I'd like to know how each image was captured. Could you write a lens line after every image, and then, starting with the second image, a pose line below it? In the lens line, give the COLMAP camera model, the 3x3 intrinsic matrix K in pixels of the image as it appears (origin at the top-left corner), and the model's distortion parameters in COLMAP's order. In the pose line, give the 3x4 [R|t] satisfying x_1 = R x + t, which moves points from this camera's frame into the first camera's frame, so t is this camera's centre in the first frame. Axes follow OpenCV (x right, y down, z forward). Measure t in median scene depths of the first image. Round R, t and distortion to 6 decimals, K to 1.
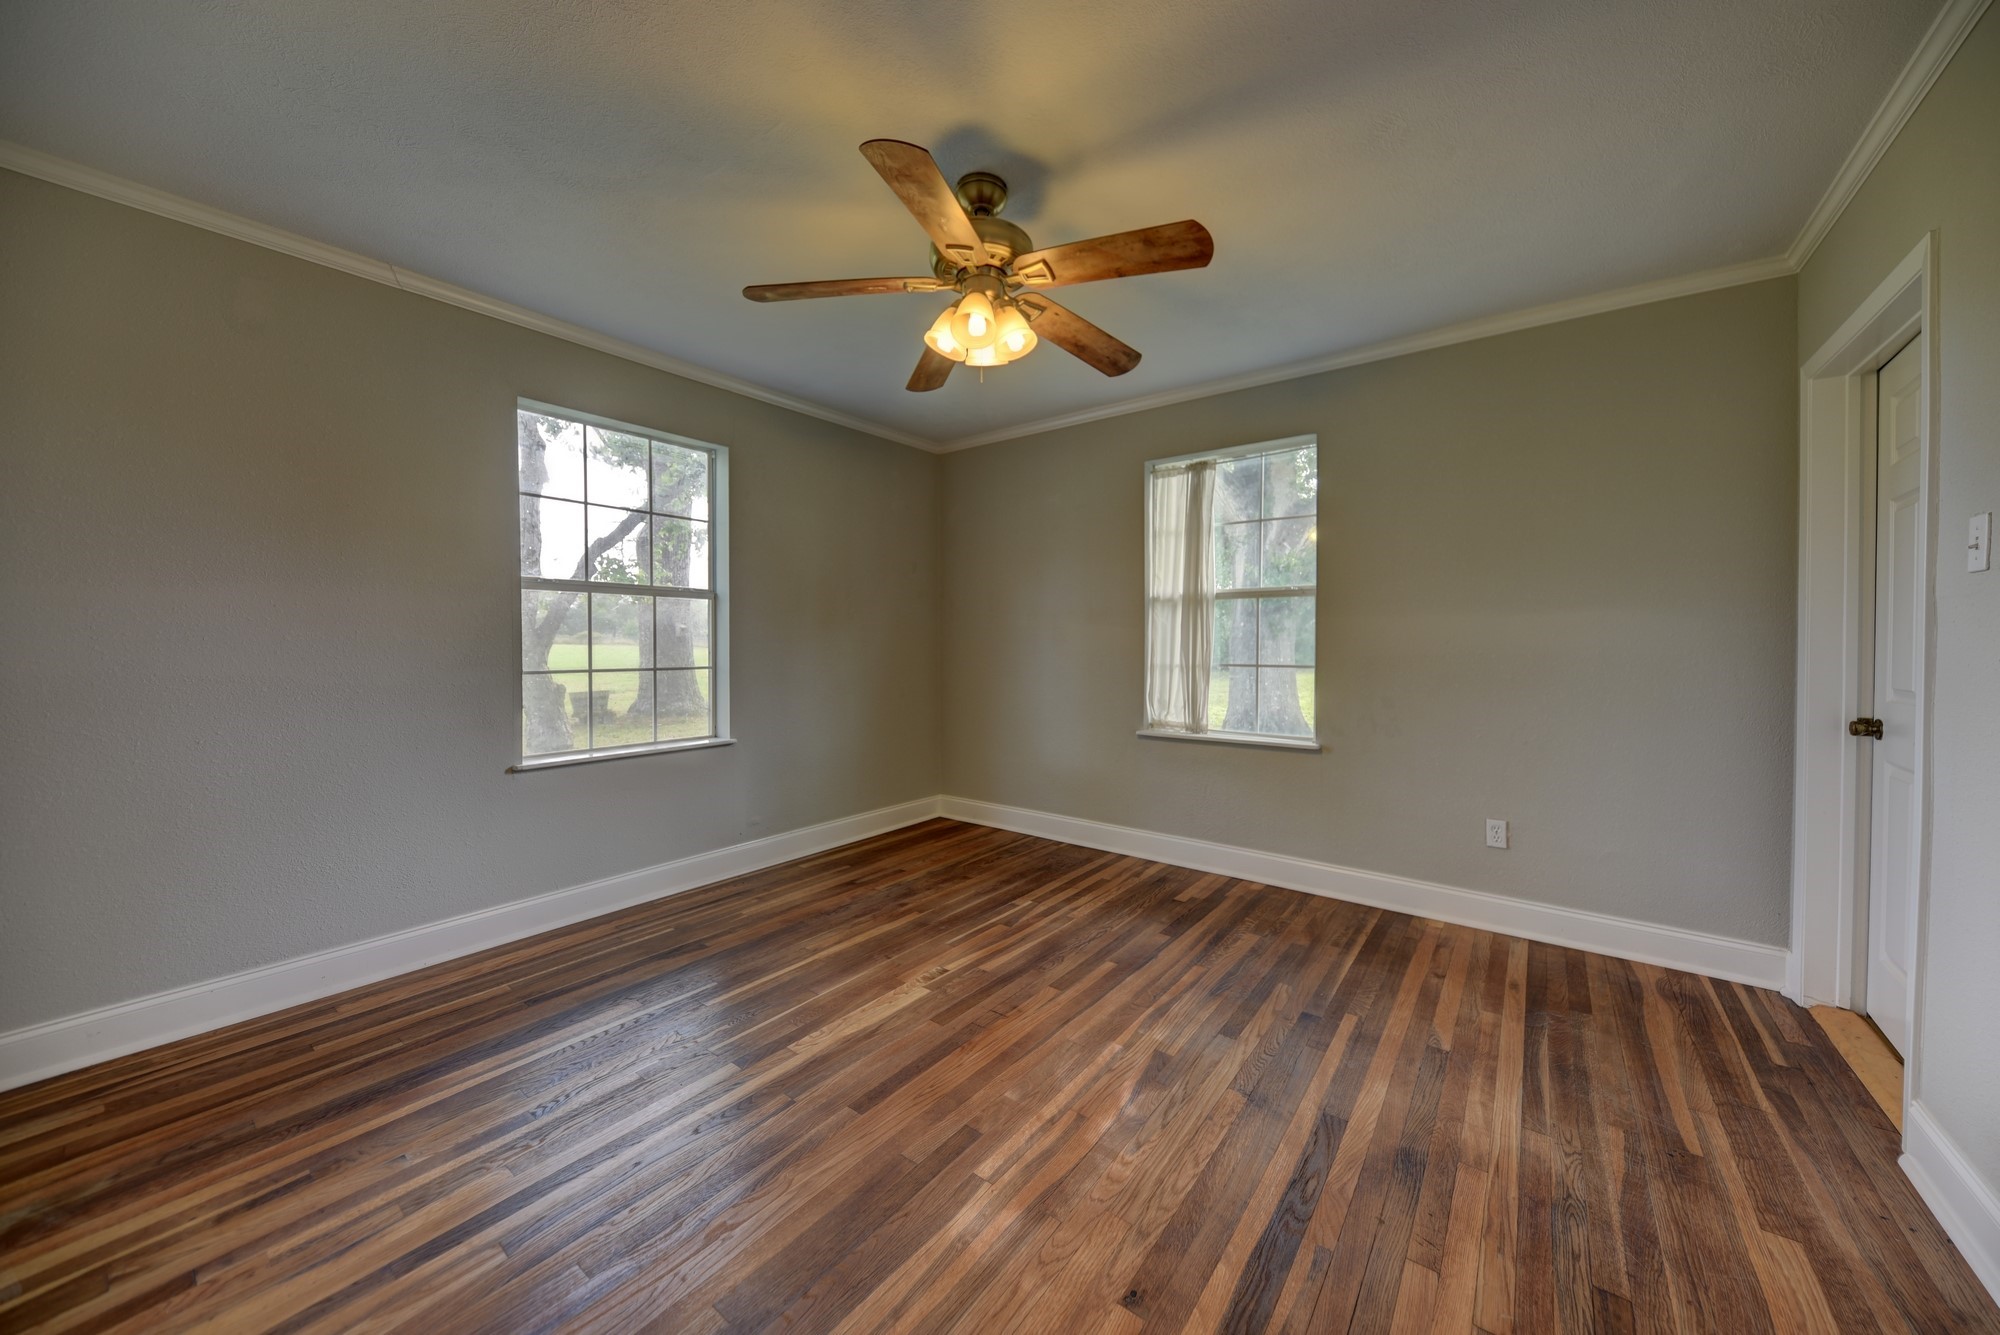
lens RADIAL K [[687.8, 0, 1029.3], [0, 687.8, 653.3], [0, 0, 1]] dist [0.000780, -0.000102]
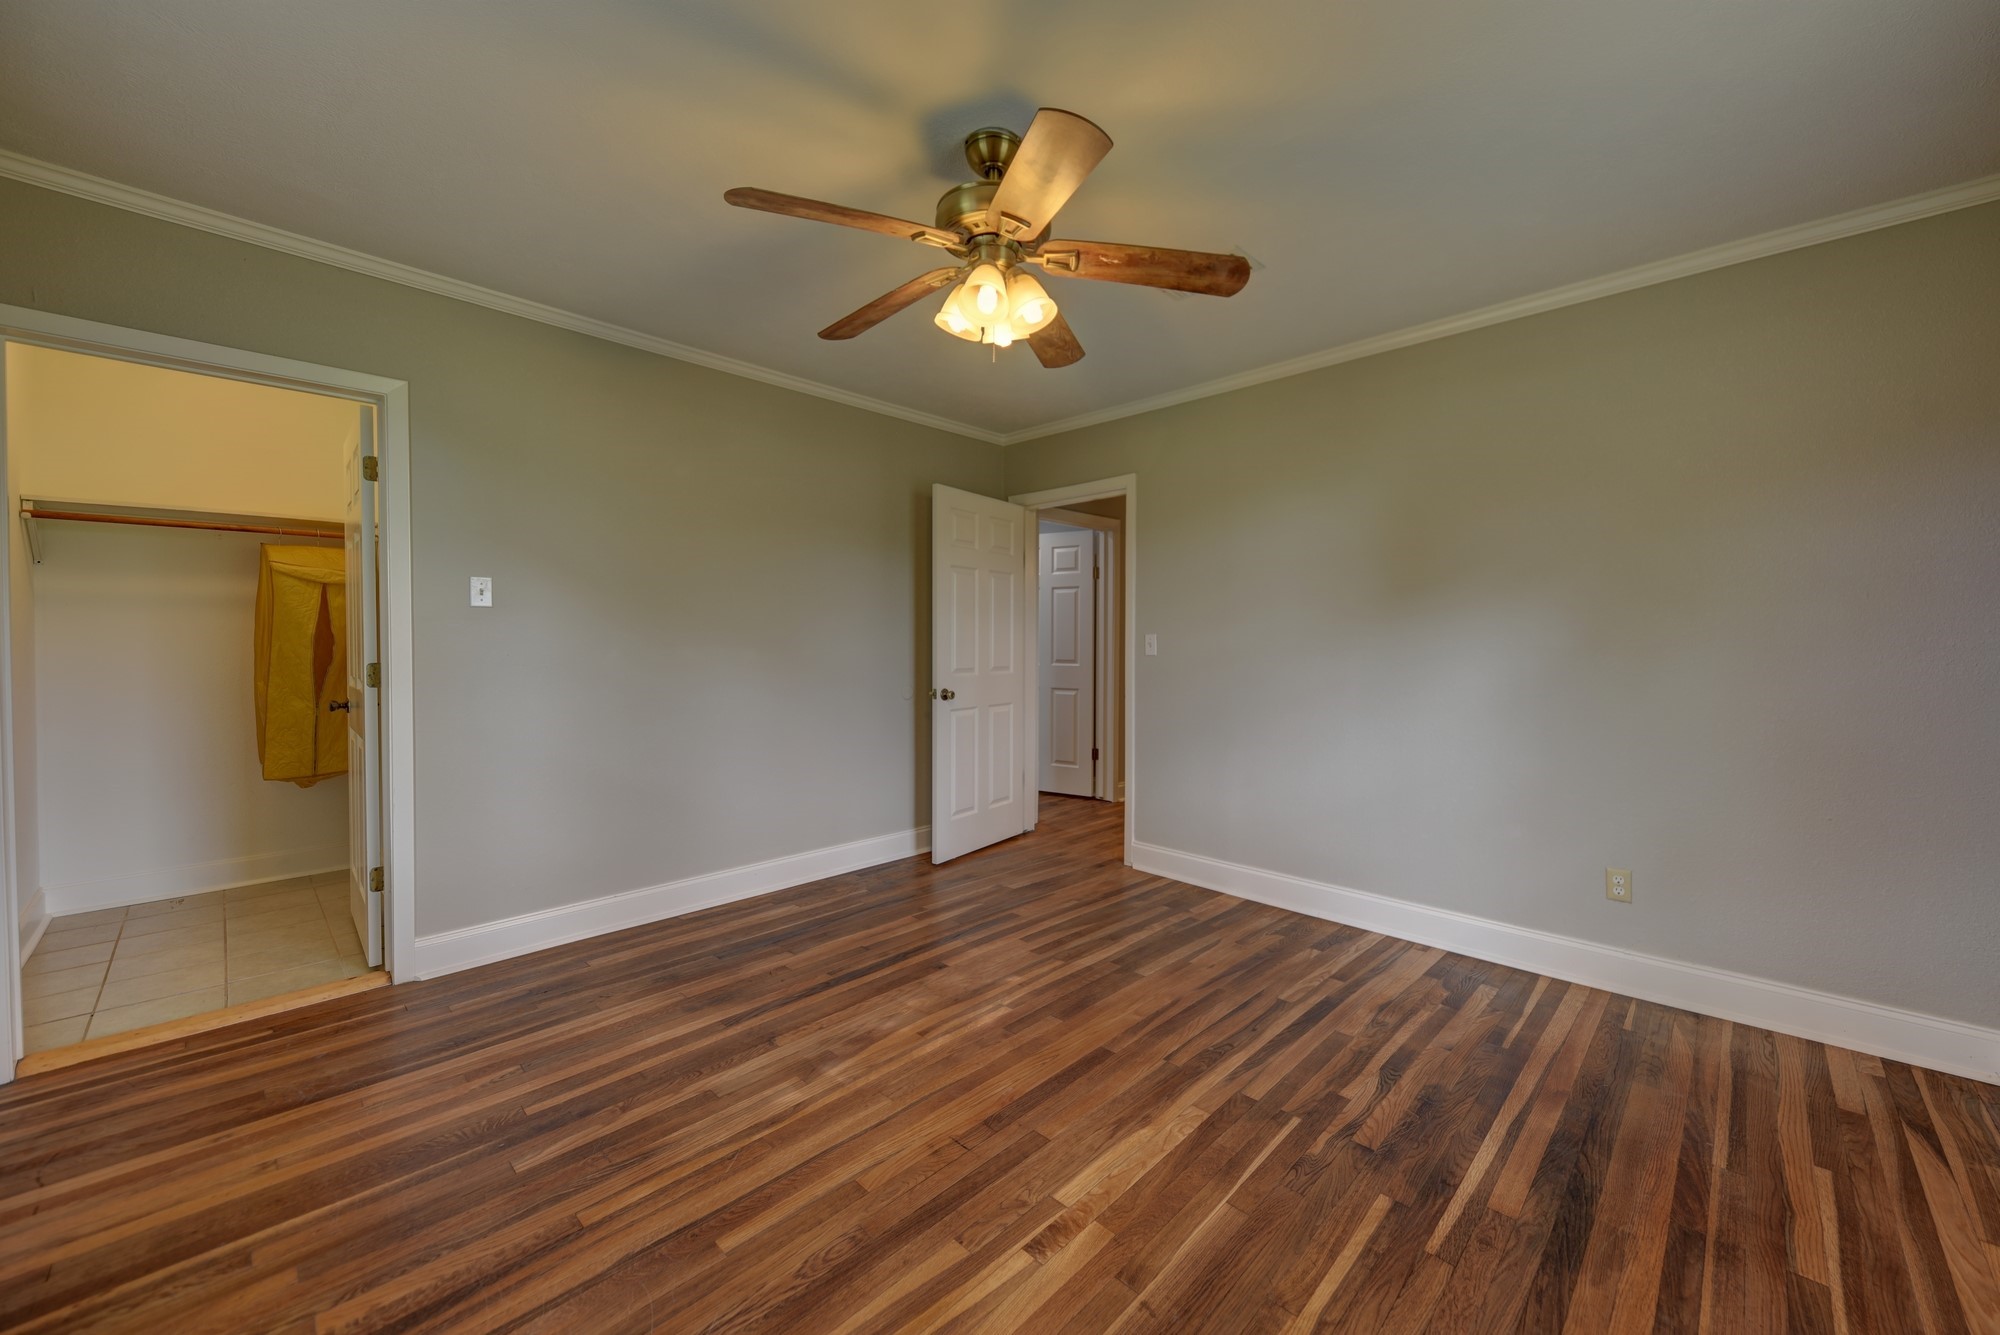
lens RADIAL K [[768.1, 0, 1000.0], [0, 768.1, 667.5], [0, 0, 1]] dist [0.000231, 0.000028]
pose [[-0.986849, -0.009506, 0.161368, -0.243809], [-0.002463, 0.999038, 0.043787, -0.037985], [-0.161629, 0.042814, -0.985922, 1.999369]]
